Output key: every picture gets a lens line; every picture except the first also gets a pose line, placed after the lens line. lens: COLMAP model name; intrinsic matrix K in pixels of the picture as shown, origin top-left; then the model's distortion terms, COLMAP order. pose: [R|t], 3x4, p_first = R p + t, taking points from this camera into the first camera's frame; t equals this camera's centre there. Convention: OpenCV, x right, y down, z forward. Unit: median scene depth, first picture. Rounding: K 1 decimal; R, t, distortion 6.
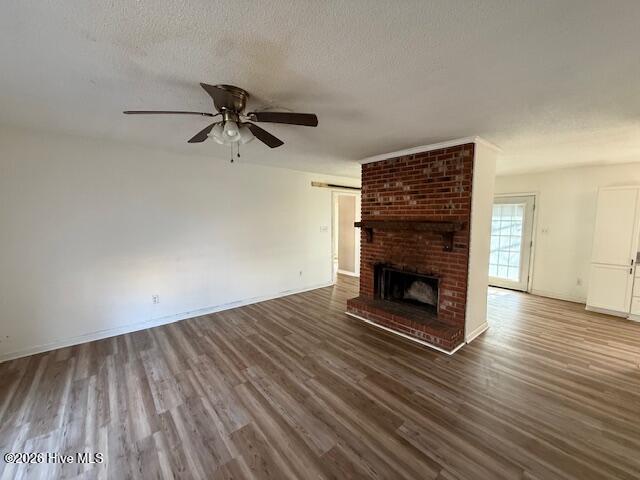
lens RADIAL K [[260.7, 0, 320.0], [0, 260.7, 240.0], [0, 0, 1]] dist [0.000658, 0.000105]
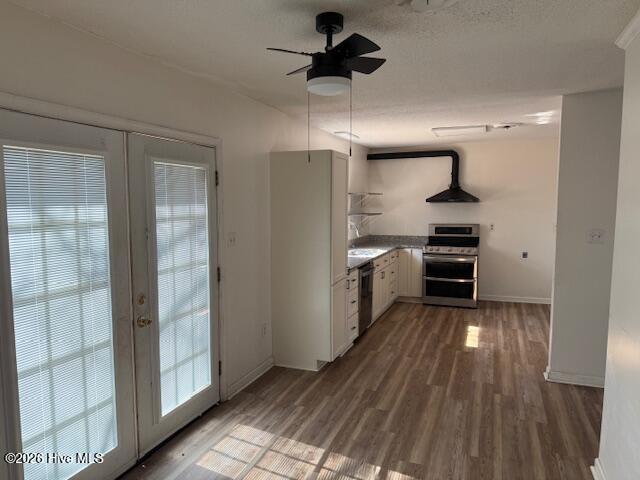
lens RADIAL K [[448.2, 0, 320.0], [0, 448.2, 240.0], [0, 0, 1]] dist [0.037386, 0.002309]
pose [[-0.487801, -0.083694, 0.868934, 0.181612], [0.072600, 0.988056, 0.135924, -0.116288], [-0.869931, 0.129389, -0.475898, 1.197912]]
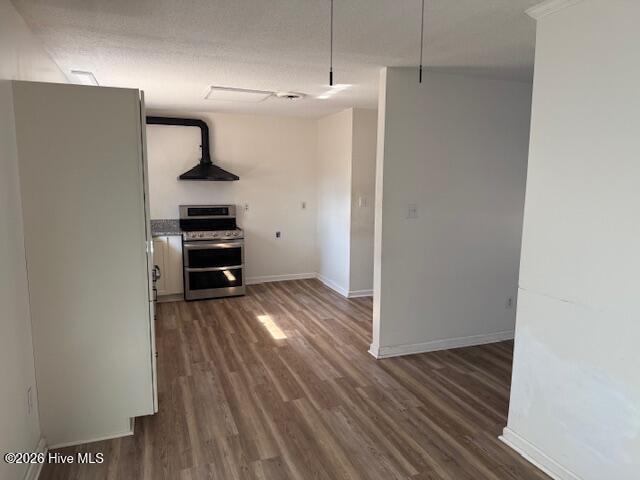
lens RADIAL K [[450.9, 0, 320.0], [0, 450.9, 240.0], [0, 0, 1]] dist [0.097231, -0.109580]
pose [[-0.942782, -0.052681, 0.329222, 0.494344], [0.019247, 0.977192, 0.211483, -0.107511], [-0.332854, 0.205719, -0.920265, 1.226434]]
